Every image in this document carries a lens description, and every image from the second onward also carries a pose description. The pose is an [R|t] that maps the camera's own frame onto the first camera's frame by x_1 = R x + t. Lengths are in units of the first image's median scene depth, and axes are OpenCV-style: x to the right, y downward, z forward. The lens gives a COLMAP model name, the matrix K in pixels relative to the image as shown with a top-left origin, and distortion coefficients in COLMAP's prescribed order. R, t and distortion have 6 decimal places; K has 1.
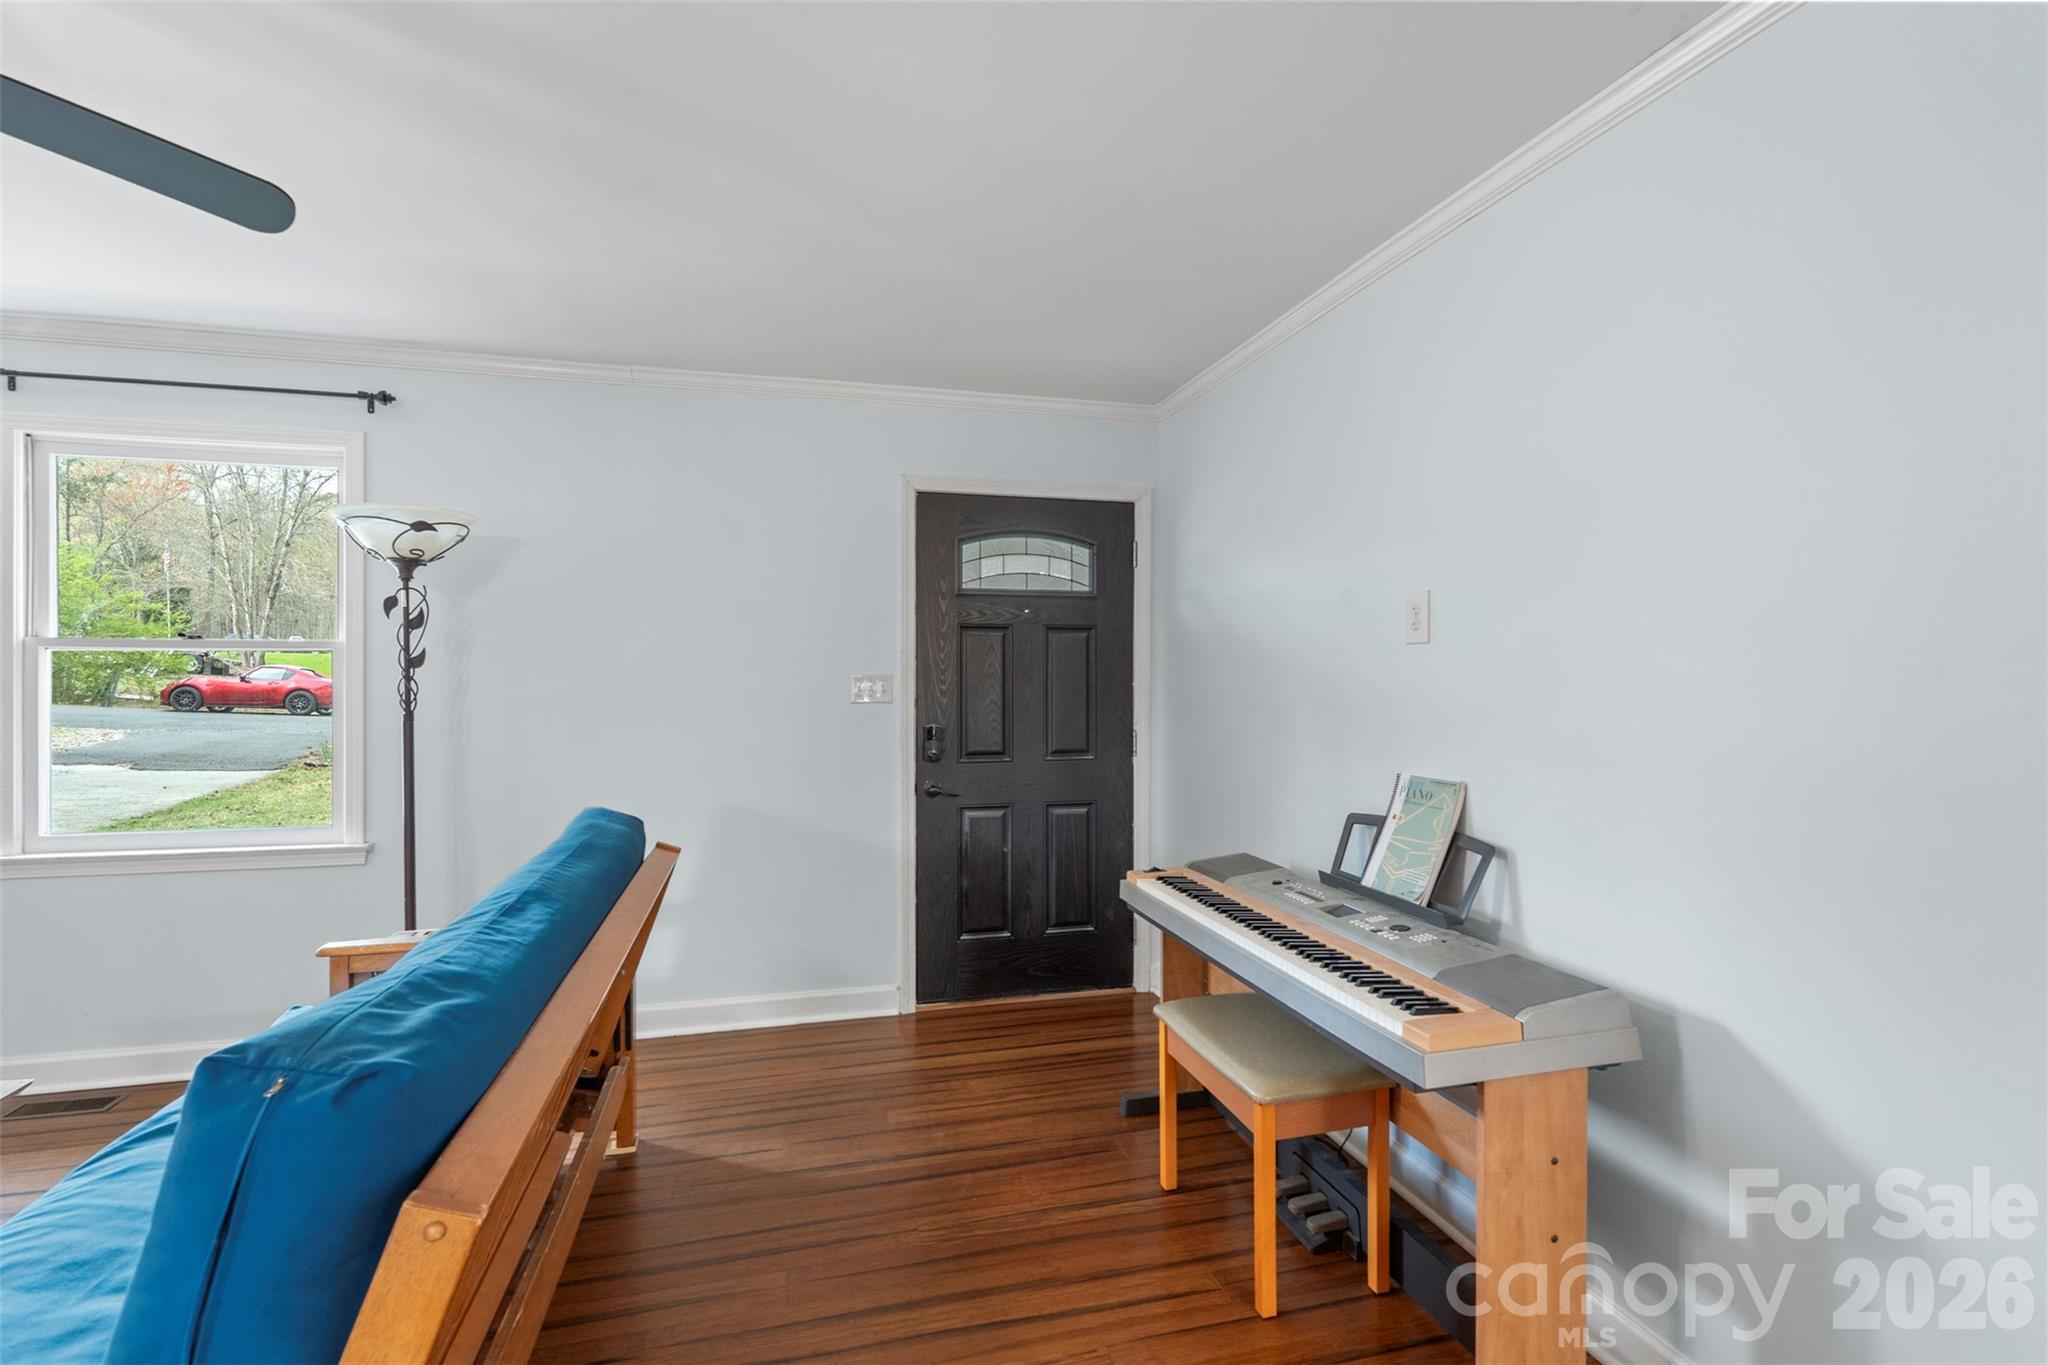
lens RADIAL K [[955.3, 0, 1026.5], [0, 955.3, 683.7], [0, 0, 1]] dist [-0.001856, 0.000076]
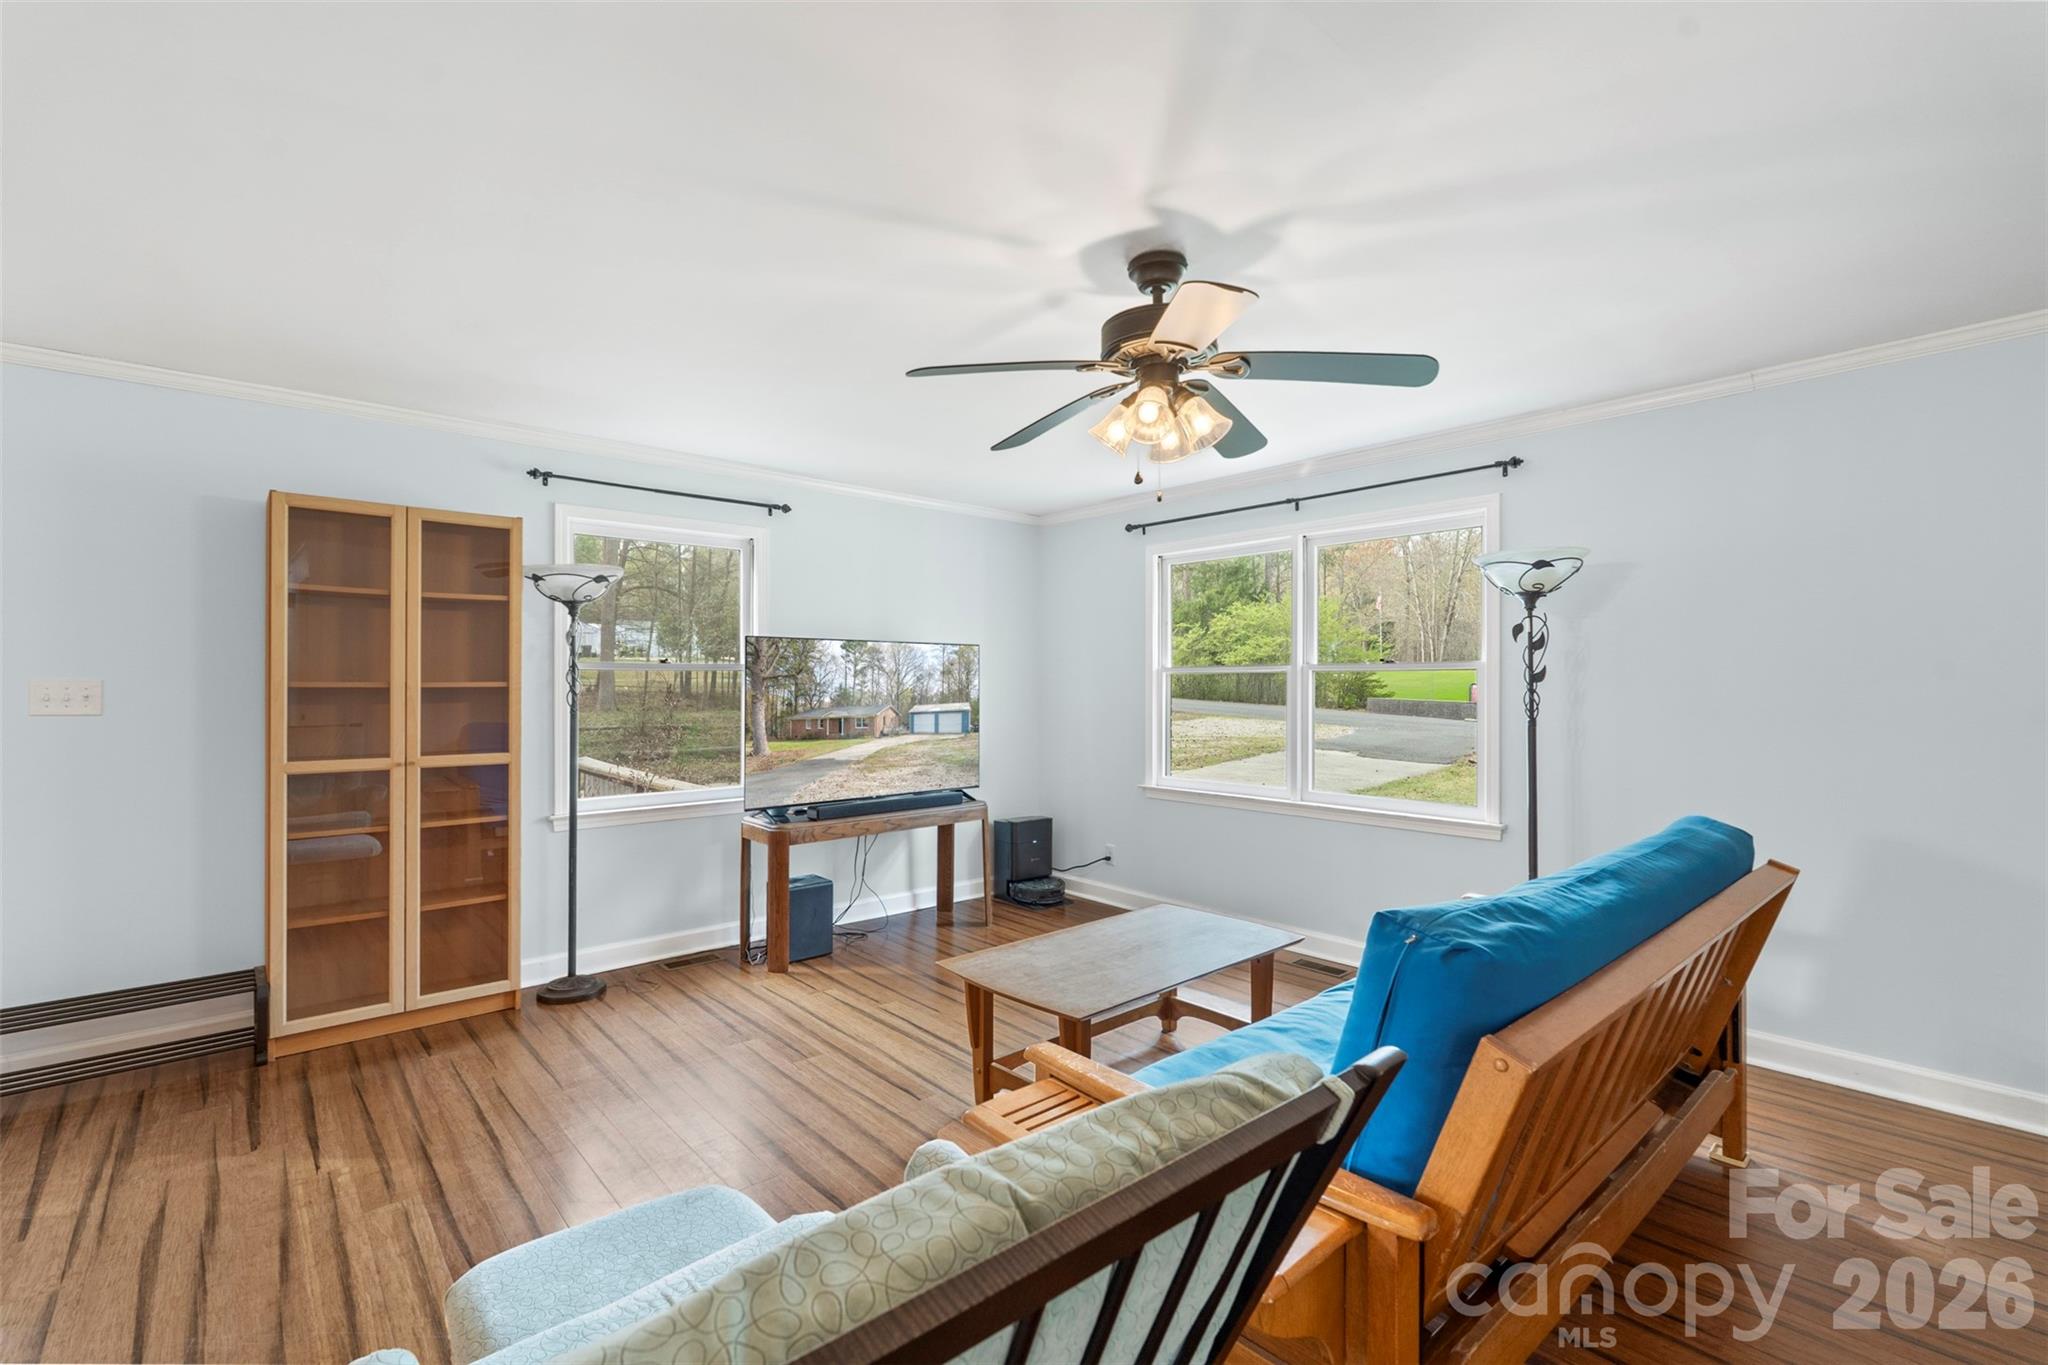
lens RADIAL K [[905.7, 0, 1021.9], [0, 905.7, 678.3], [0, 0, 1]] dist [-0.004143, 0.000733]
pose [[0.444095, -0.010051, -0.895923, 0.091113], [-0.007639, 0.999858, -0.015004, 0.000446], [0.895947, 0.013507, 0.443955, -0.086329]]
